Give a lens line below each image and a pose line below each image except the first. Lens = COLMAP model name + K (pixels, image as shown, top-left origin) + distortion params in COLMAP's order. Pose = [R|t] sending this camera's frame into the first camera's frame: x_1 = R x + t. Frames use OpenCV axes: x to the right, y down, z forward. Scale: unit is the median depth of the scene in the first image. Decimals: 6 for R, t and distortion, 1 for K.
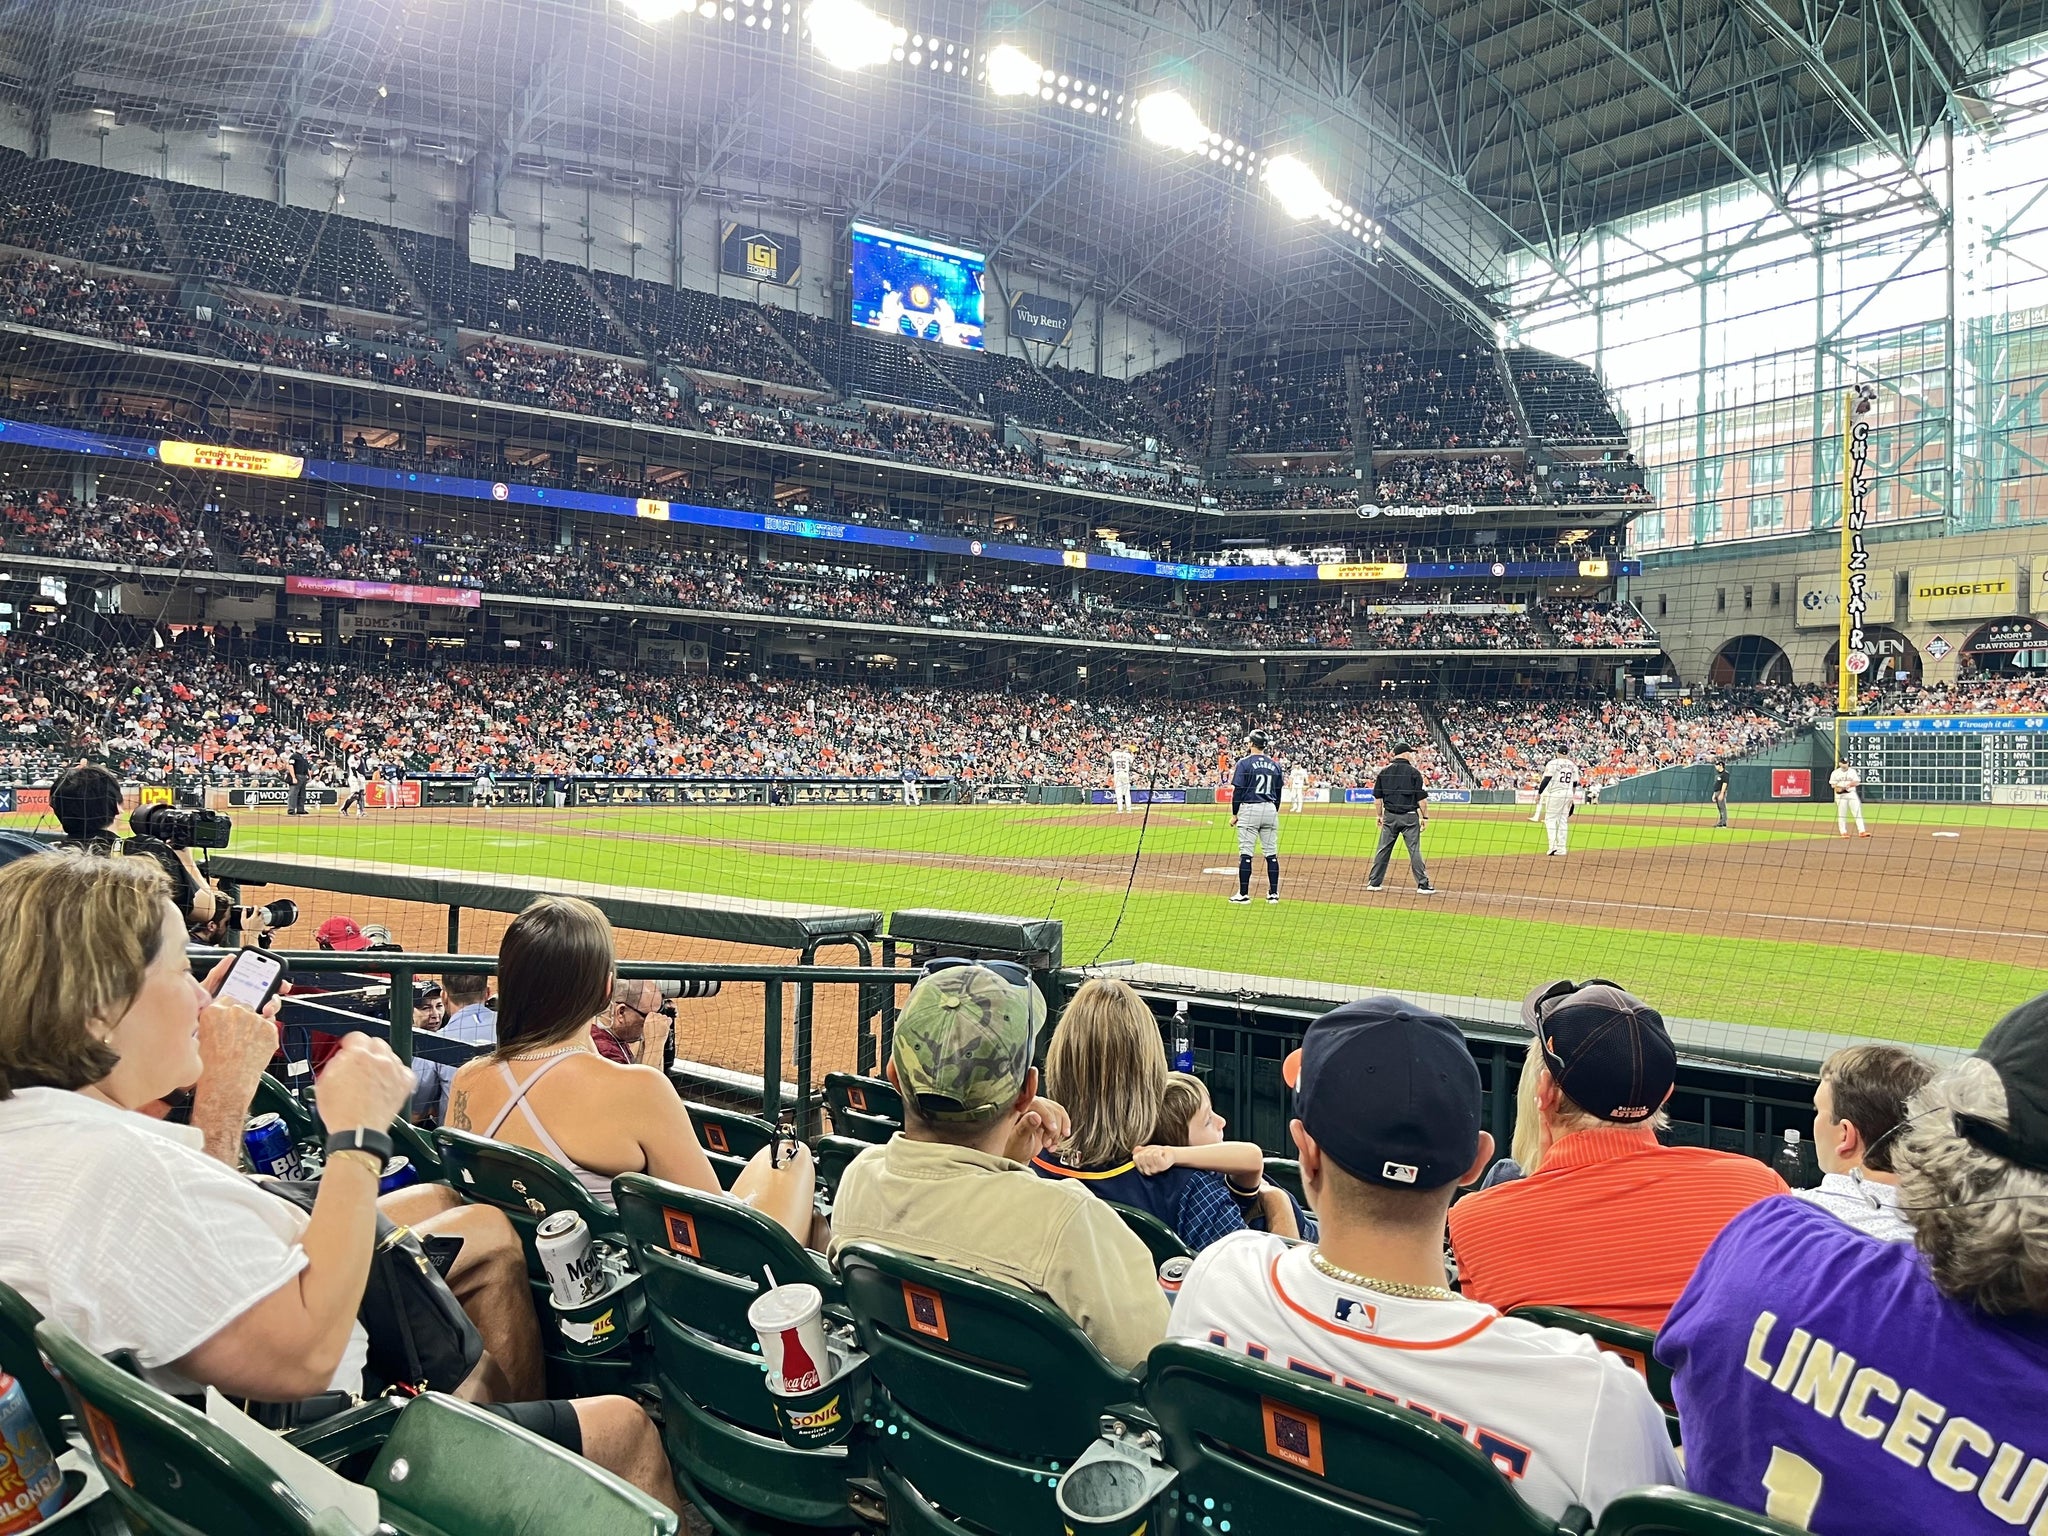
lens RADIAL K [[1581.8, 0, 1002.1], [0, 1581.8, 763.8], [0, 0, 1]] dist [0.039729, -0.018046]
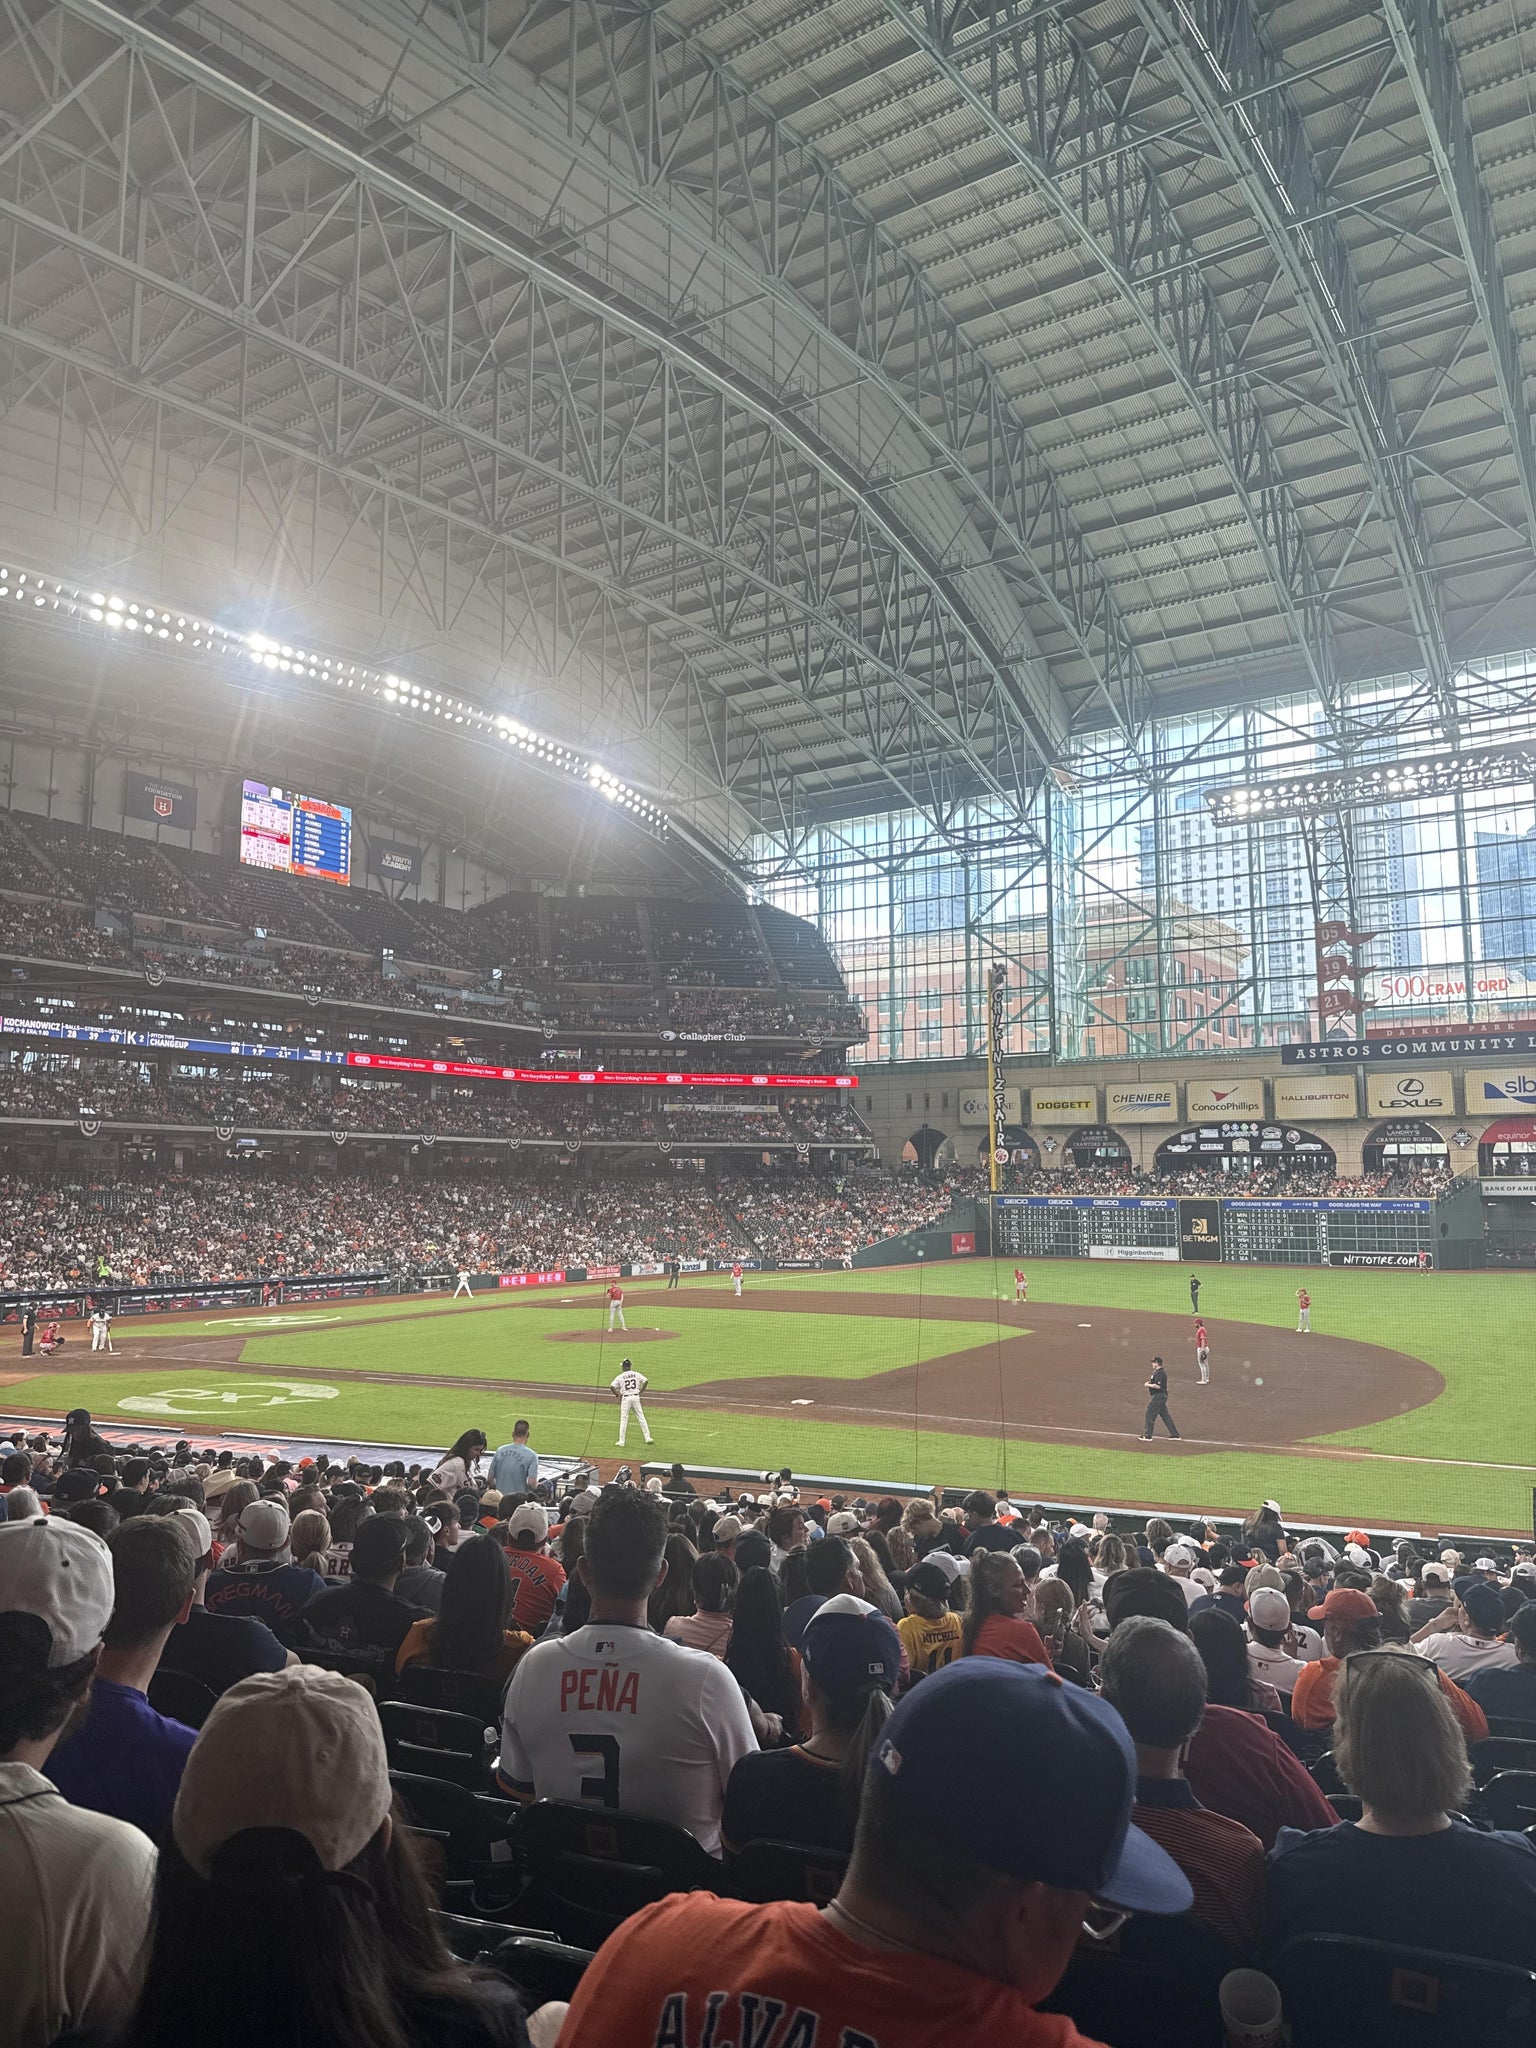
lens RADIAL K [[1448.5, 0, 732.0], [0, 1448.5, 1008.9], [0, 0, 1]] dist [0.084846, -0.094409]
pose [[0.948133, 0.032844, 0.316173, -0.093847], [0.006622, 0.992391, -0.122949, -0.033914], [-0.317805, 0.118665, 0.940701, -0.137309]]
